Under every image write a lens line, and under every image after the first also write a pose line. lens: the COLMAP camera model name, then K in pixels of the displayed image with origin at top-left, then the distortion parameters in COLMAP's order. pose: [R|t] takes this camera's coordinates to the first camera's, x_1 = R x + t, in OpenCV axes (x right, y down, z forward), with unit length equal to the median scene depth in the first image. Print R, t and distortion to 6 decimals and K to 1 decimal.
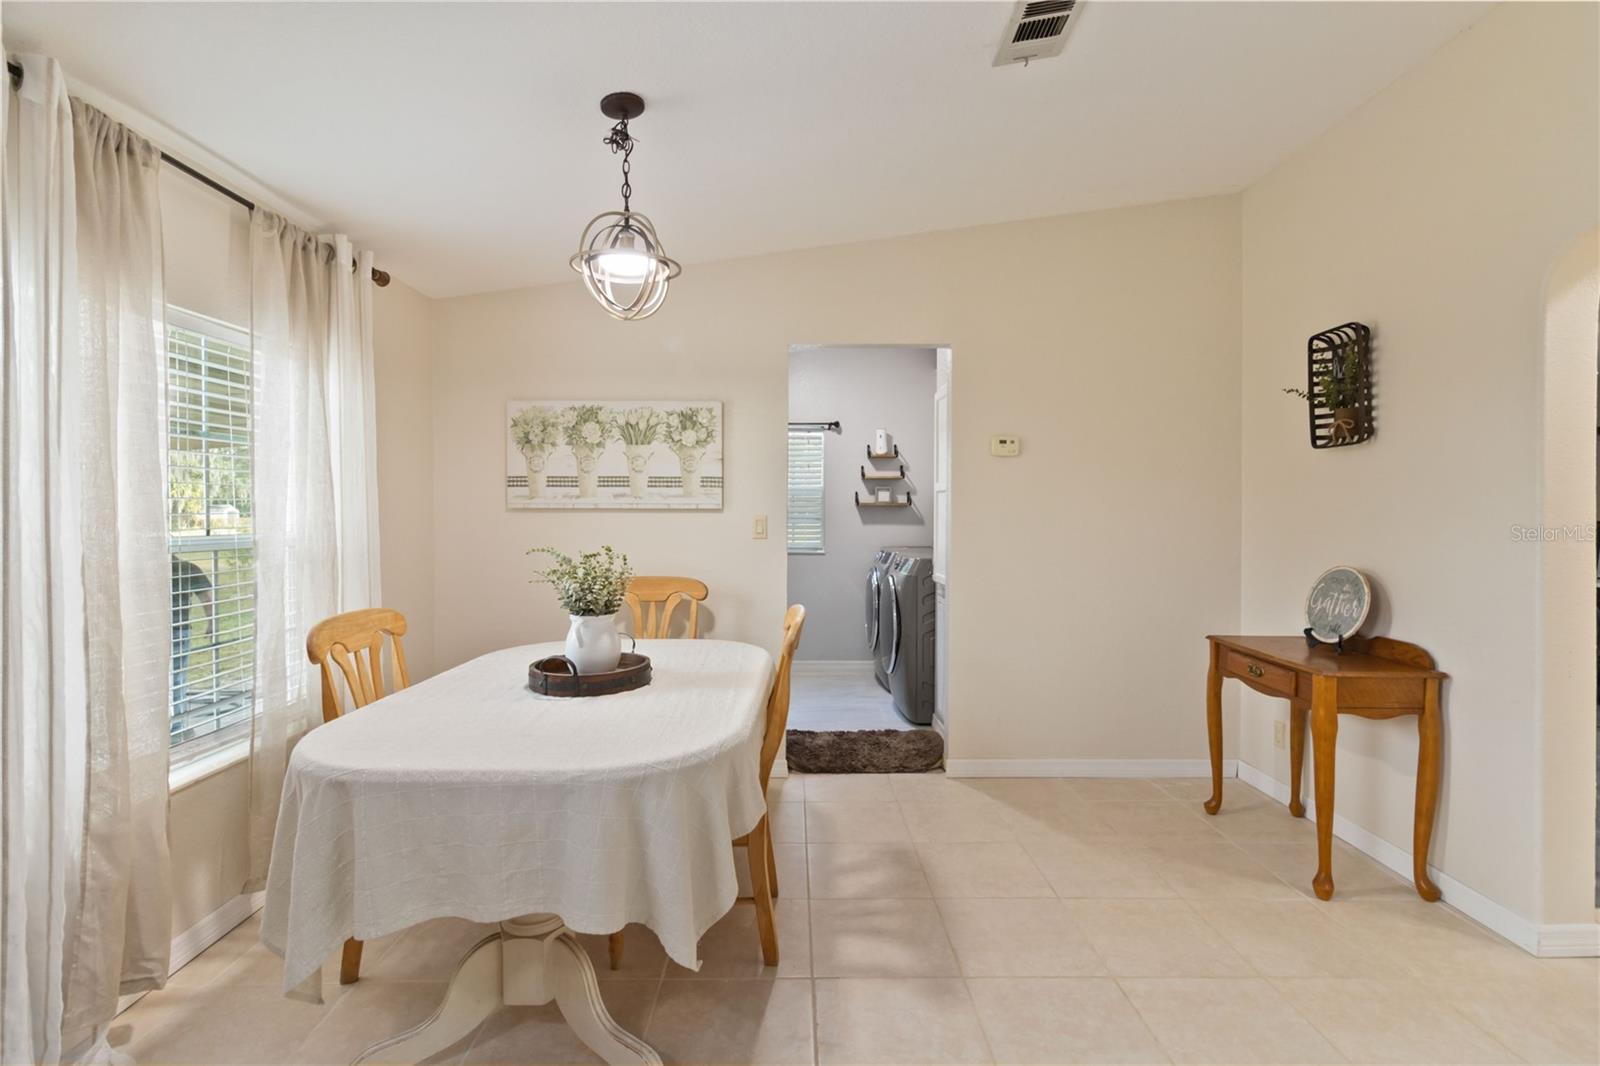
lens RADIAL K [[729.1, 0, 800.0], [0, 729.1, 524.9], [0, 0, 1]] dist [0.001522, 0.000150]
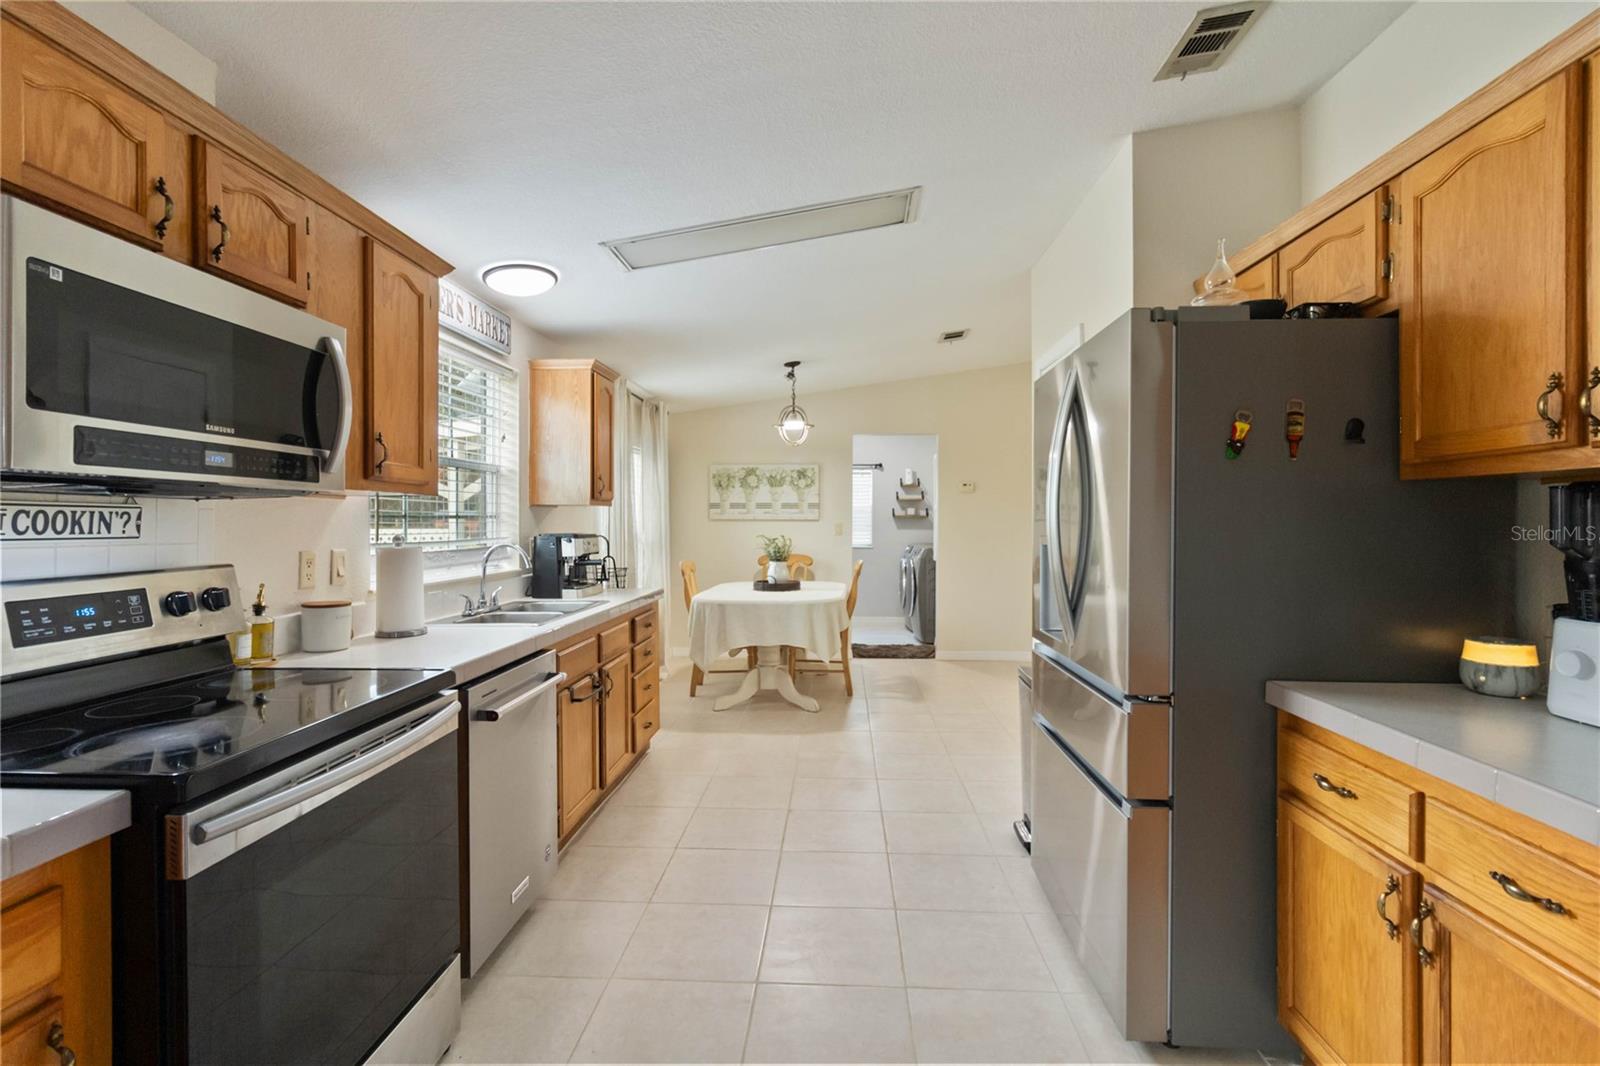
lens RADIAL K [[729.1, 0, 804.4], [0, 729.1, 532.4], [0, 0, 1]] dist [0.001522, 0.000150]
pose [[0.997993, 0.002970, -0.063263, -0.022368], [-0.003028, 0.999995, -0.000818, 0.013286], [0.063260, 0.001008, 0.997997, -0.941414]]
